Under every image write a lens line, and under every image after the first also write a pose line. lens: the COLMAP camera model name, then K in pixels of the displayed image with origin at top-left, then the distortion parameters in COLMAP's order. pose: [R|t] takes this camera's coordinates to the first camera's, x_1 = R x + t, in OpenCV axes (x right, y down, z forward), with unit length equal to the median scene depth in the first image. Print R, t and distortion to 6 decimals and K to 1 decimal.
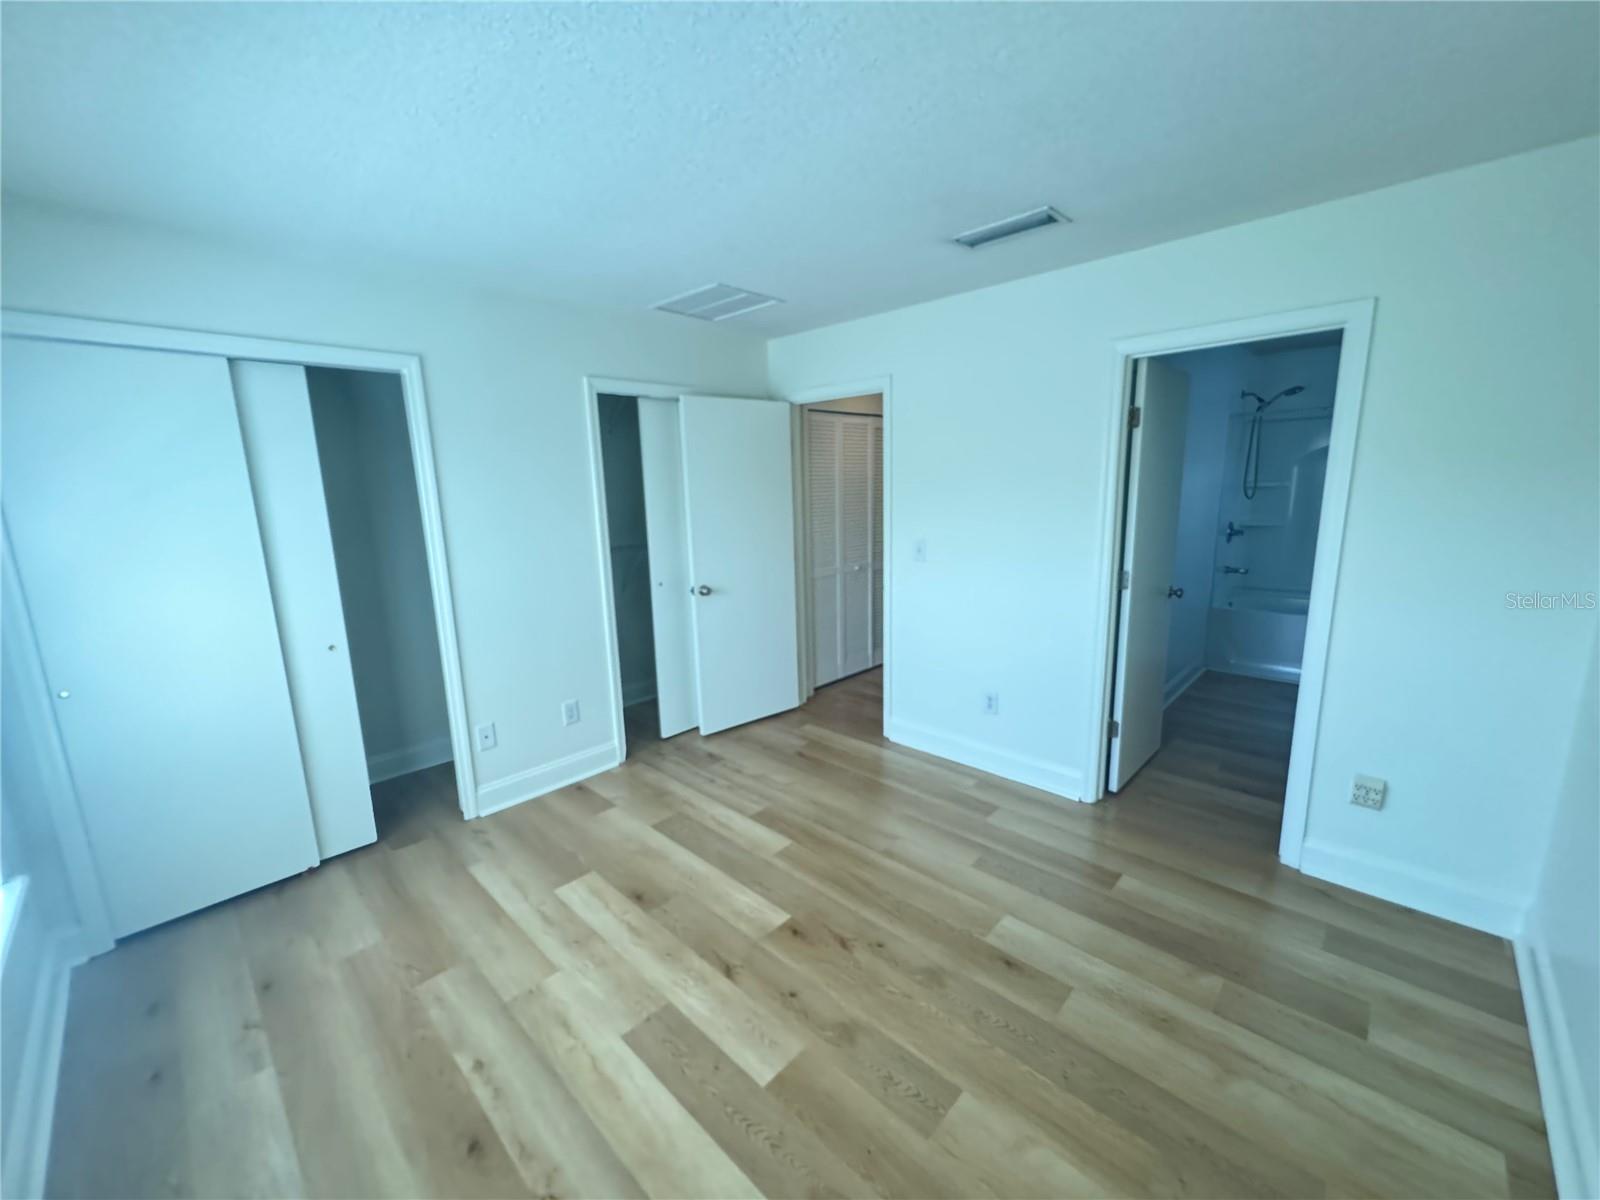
lens RADIAL K [[634.0, 0, 797.4], [0, 634.0, 600.9], [0, 0, 1]] dist [0.003219, -0.000568]
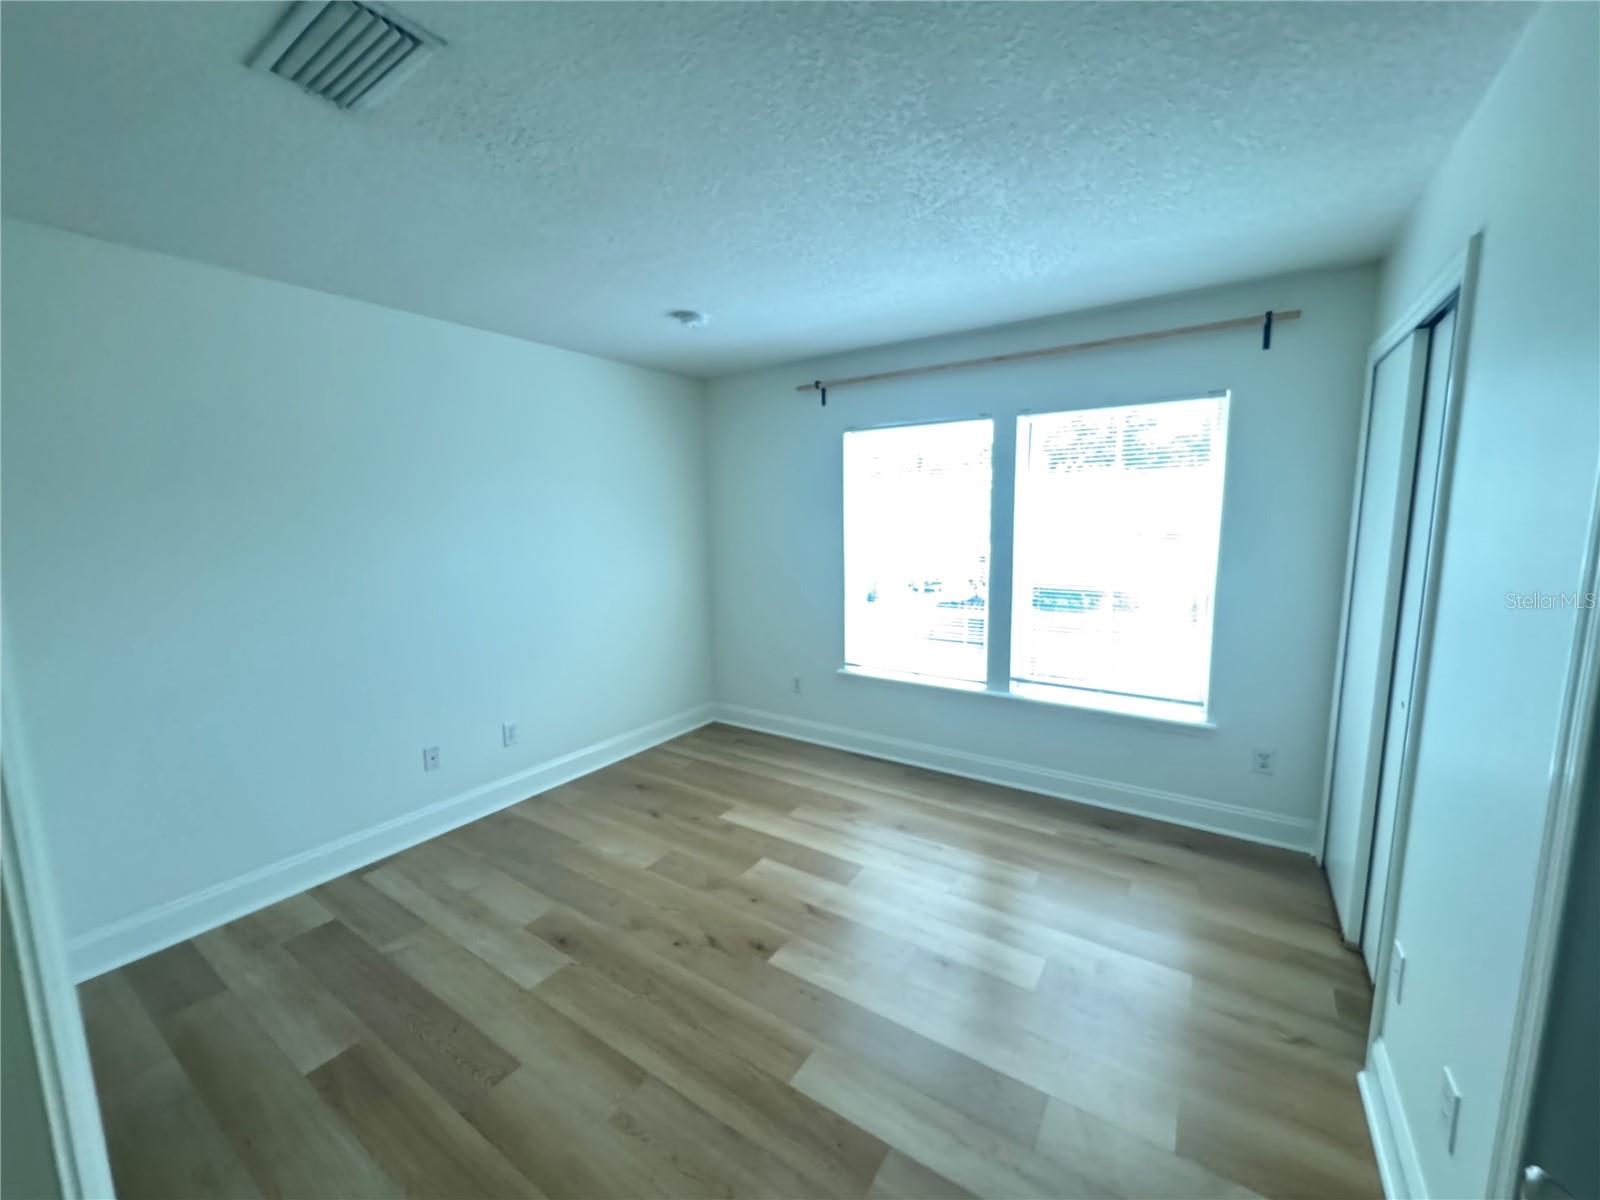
lens RADIAL K [[634.0, 0, 800.8], [0, 634.0, 598.4], [0, 0, 1]] dist [0.003219, -0.000568]
pose [[-0.983869, 0.062962, -0.167443, 0.072869], [0.006221, 0.947491, 0.319723, -0.349192], [0.178781, 0.313524, -0.932599, 1.914458]]
